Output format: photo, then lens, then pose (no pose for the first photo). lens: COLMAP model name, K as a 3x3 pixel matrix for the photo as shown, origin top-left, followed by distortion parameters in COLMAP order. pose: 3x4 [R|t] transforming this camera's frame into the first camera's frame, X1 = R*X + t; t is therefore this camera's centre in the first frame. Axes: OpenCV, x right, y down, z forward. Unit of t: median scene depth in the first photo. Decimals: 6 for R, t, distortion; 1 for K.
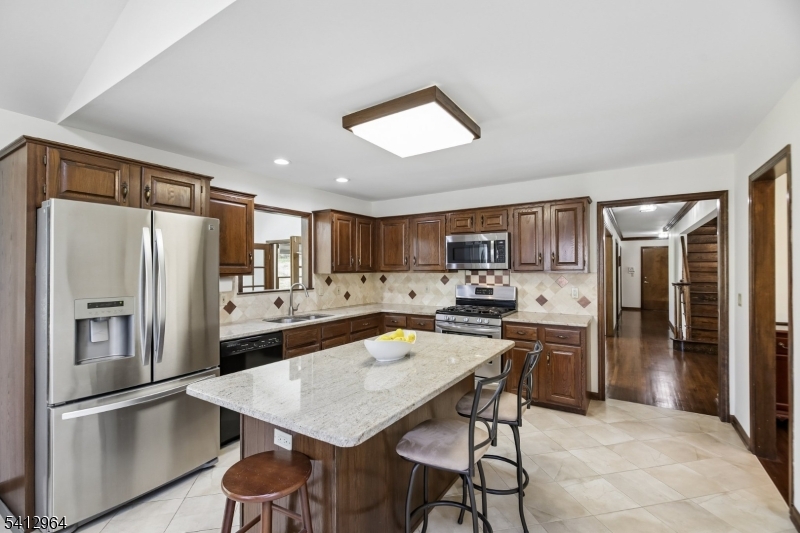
lens RADIAL K [[365.3, 0, 402.1], [0, 365.3, 265.4], [0, 0, 1]] dist [0.001523, -0.002793]
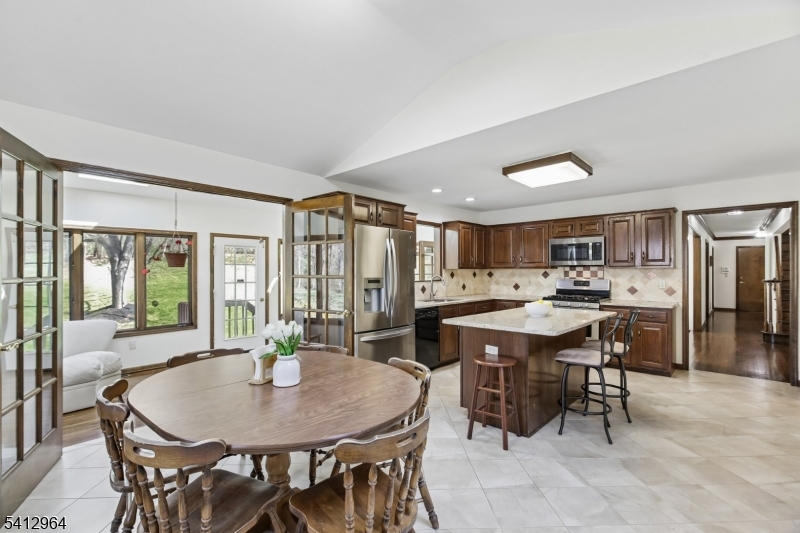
lens RADIAL K [[365.3, 0, 397.2], [0, 365.3, 269.7], [0, 0, 1]] dist [0.001523, -0.002793]
pose [[0.983301, 0.002279, -0.181972, -0.172153], [-0.001095, 0.999978, 0.006606, 0.016748], [0.181983, -0.006296, 0.983281, -0.354407]]
